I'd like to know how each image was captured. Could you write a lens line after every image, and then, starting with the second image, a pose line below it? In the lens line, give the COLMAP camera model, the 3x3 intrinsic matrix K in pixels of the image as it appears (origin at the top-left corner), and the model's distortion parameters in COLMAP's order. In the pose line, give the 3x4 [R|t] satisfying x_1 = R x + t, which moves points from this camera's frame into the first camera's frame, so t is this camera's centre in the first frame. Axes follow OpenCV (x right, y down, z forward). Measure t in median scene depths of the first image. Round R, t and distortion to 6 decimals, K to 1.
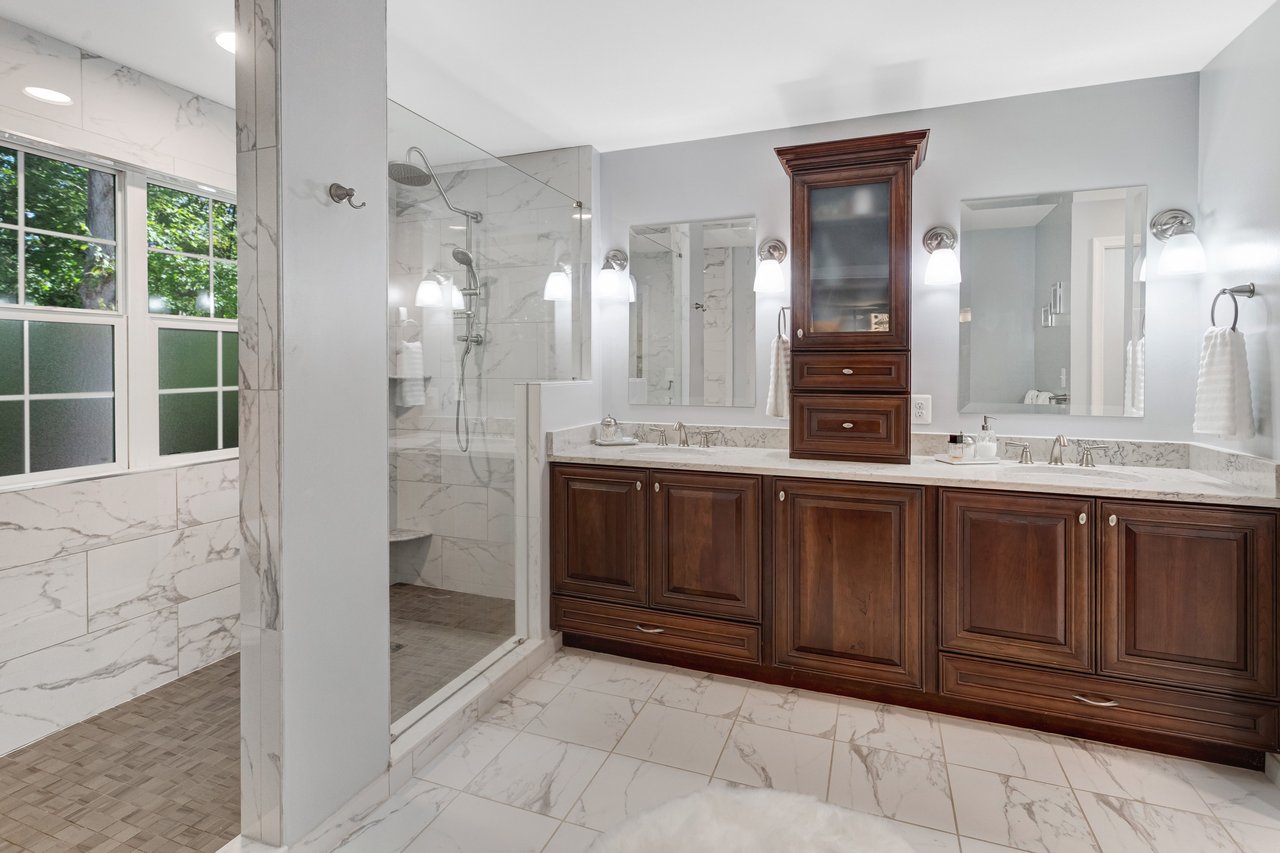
lens RADIAL K [[631.7, 0, 631.8], [0, 631.7, 385.6], [0, 0, 1]] dist [0.002805, -0.000038]
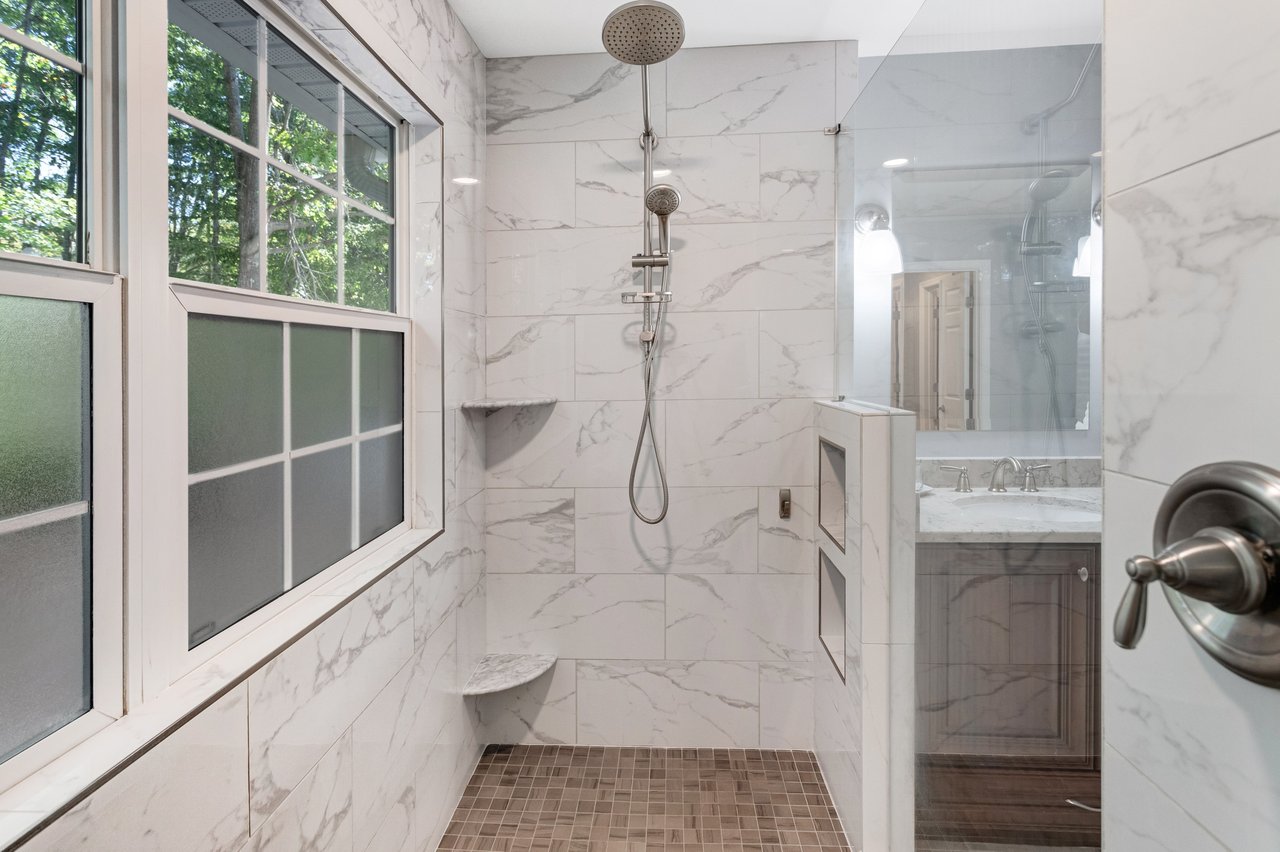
lens RADIAL K [[634.9, 0, 632.9], [0, 634.9, 369.9], [0, 0, 1]] dist [0.001726, 0.000191]
pose [[0.954112, -0.021261, 0.298695, -0.443955], [0.027111, 0.999513, -0.015453, -0.032226], [-0.298221, 0.022841, 0.954223, 0.407412]]
